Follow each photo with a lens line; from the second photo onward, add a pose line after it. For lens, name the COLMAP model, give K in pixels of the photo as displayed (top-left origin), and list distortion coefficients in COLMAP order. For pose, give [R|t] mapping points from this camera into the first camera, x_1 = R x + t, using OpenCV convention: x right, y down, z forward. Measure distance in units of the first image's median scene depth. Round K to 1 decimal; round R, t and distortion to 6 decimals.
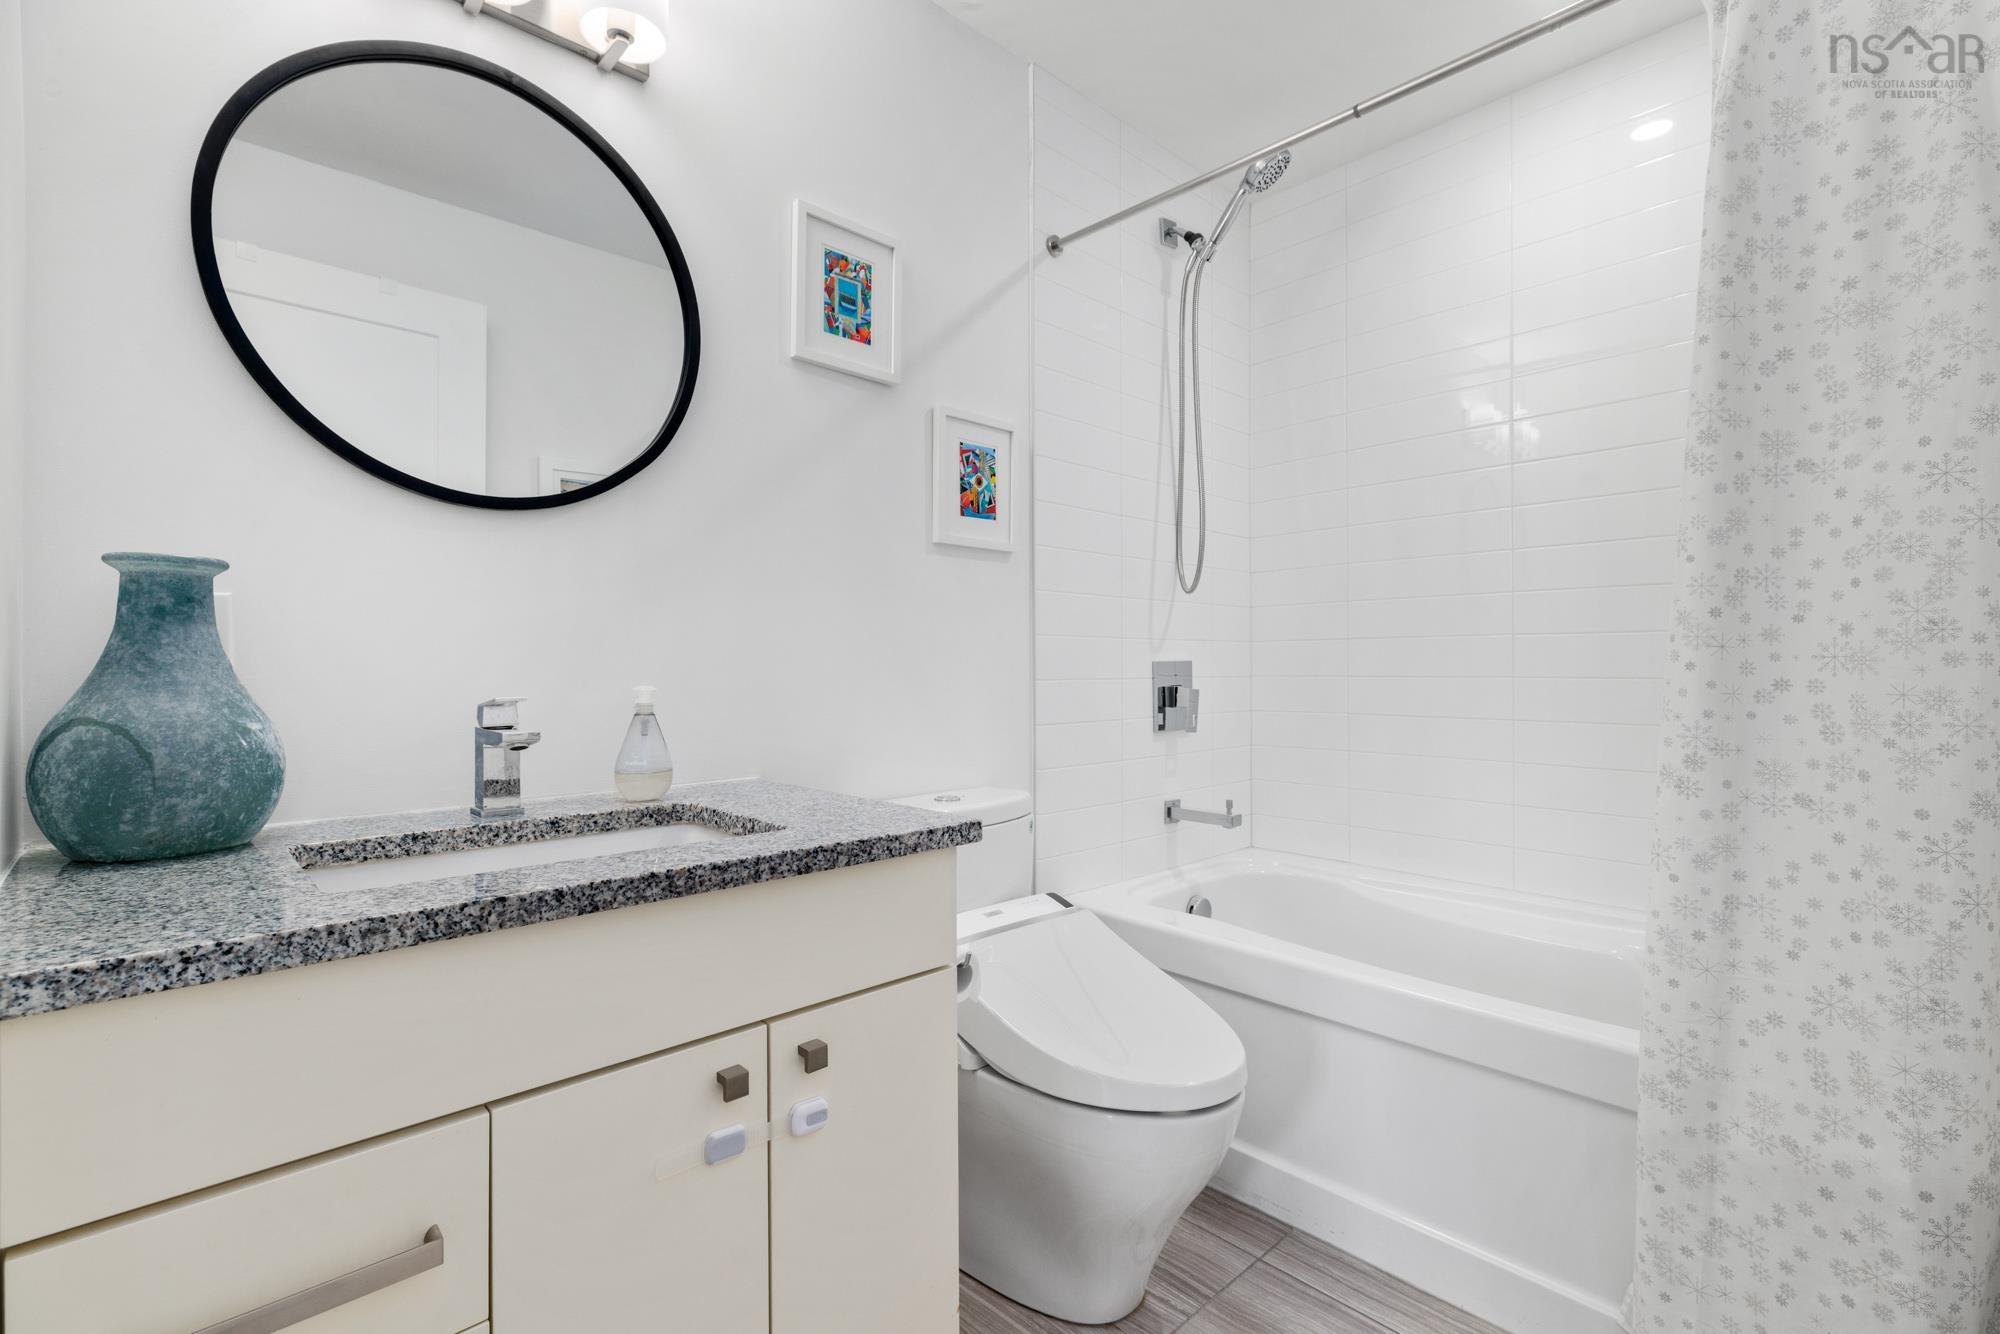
lens RADIAL K [[892.8, 0, 1008.9], [0, 892.8, 666.9], [0, 0, 1]] dist [0.007646, -0.000919]
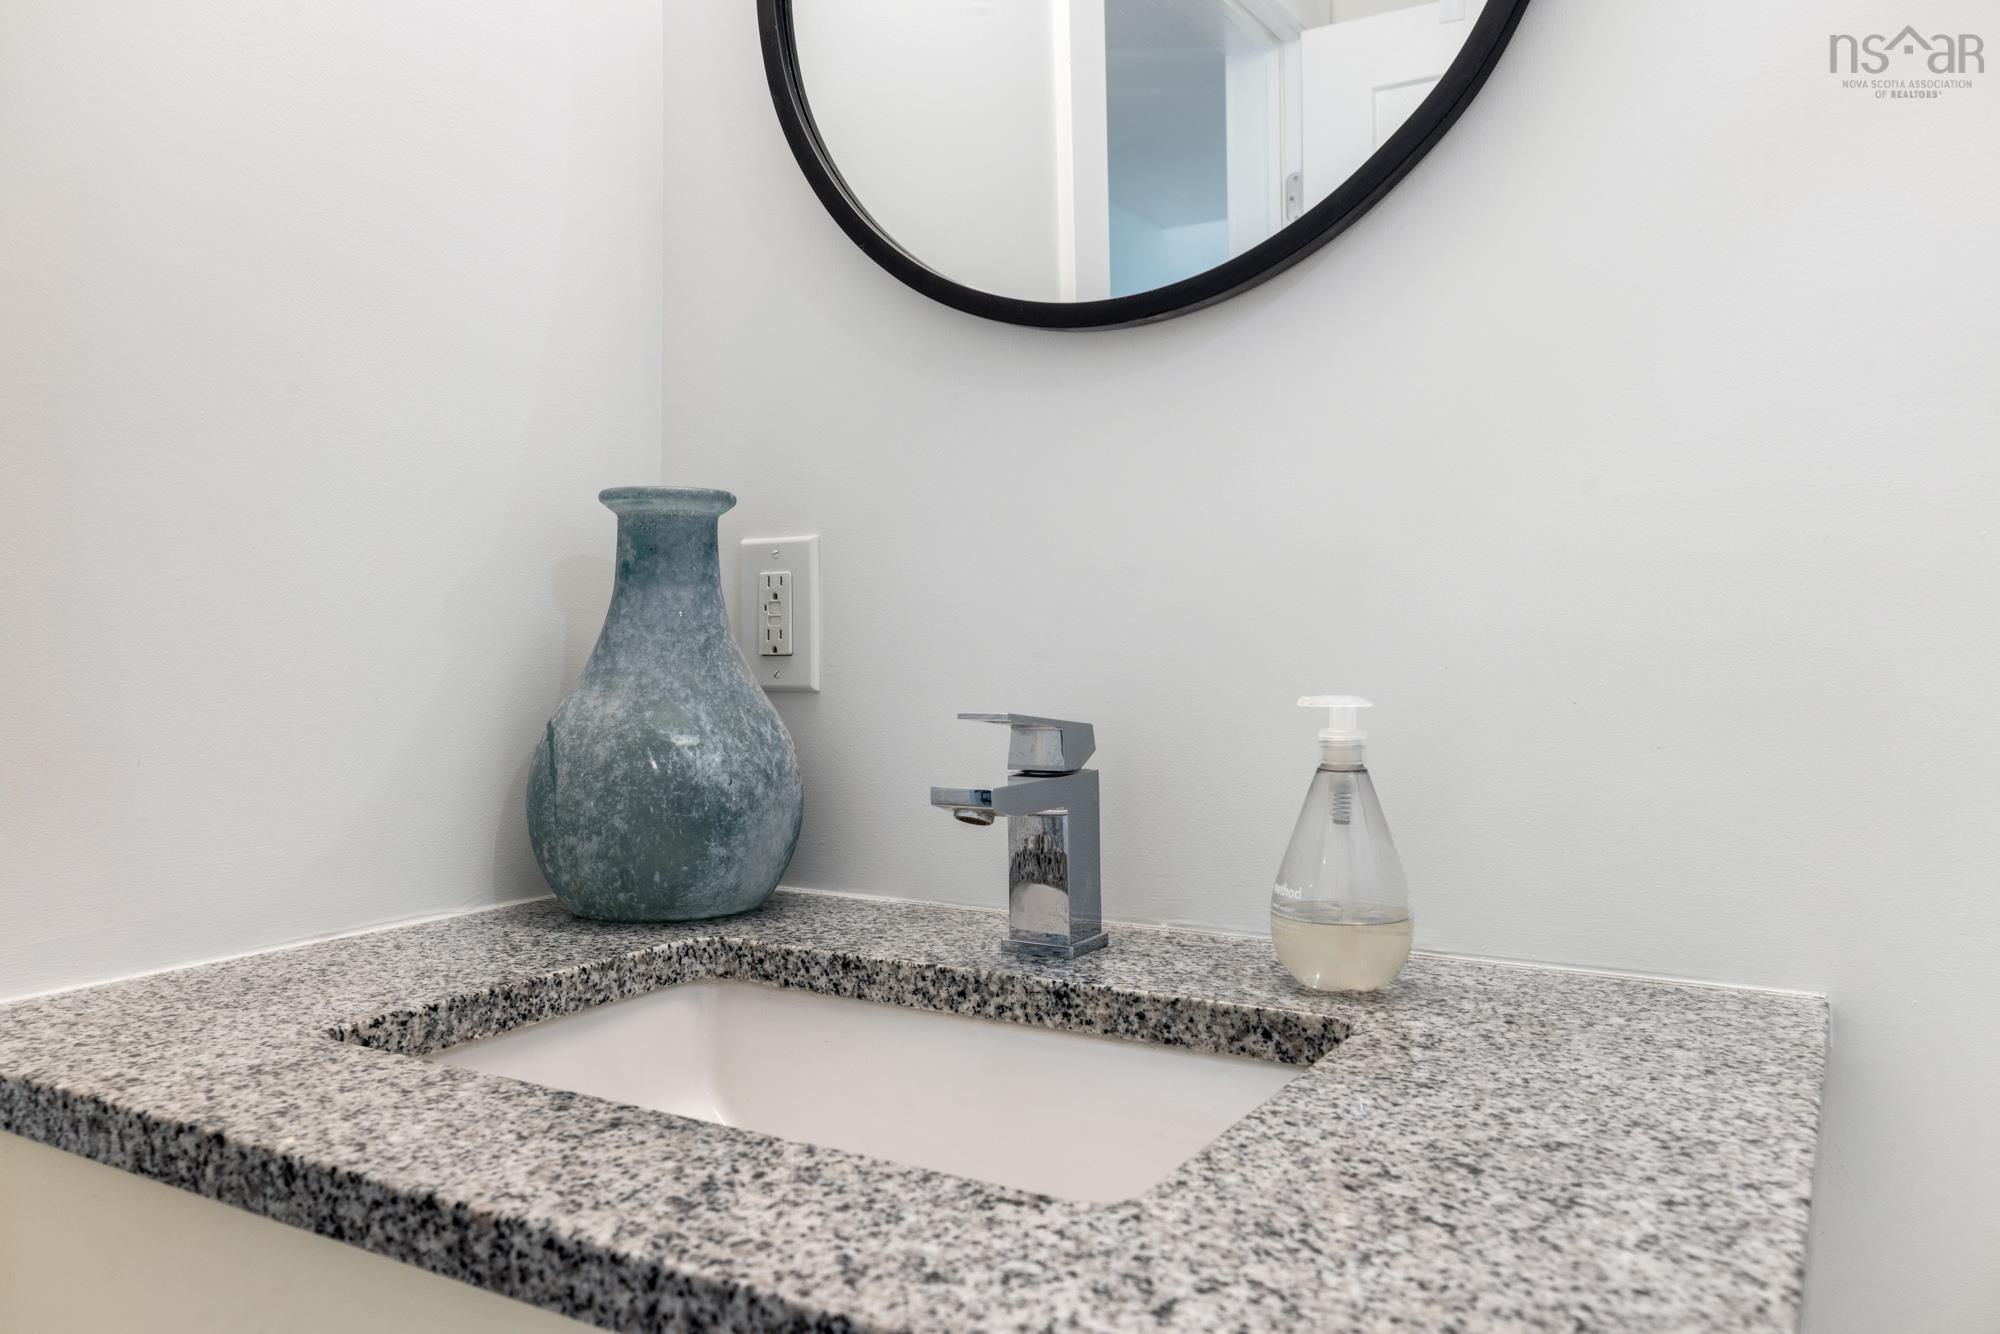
lens RADIAL K [[1458.8, 0, 999.4], [0, 1458.8, 669.1], [0, 0, 1]] dist [0.003477, 0.007144]
pose [[0.264753, 0.017289, -0.964161, 0.237339], [0.001215, 0.999832, 0.018263, -0.003920], [0.964315, -0.006006, 0.264688, 0.977289]]
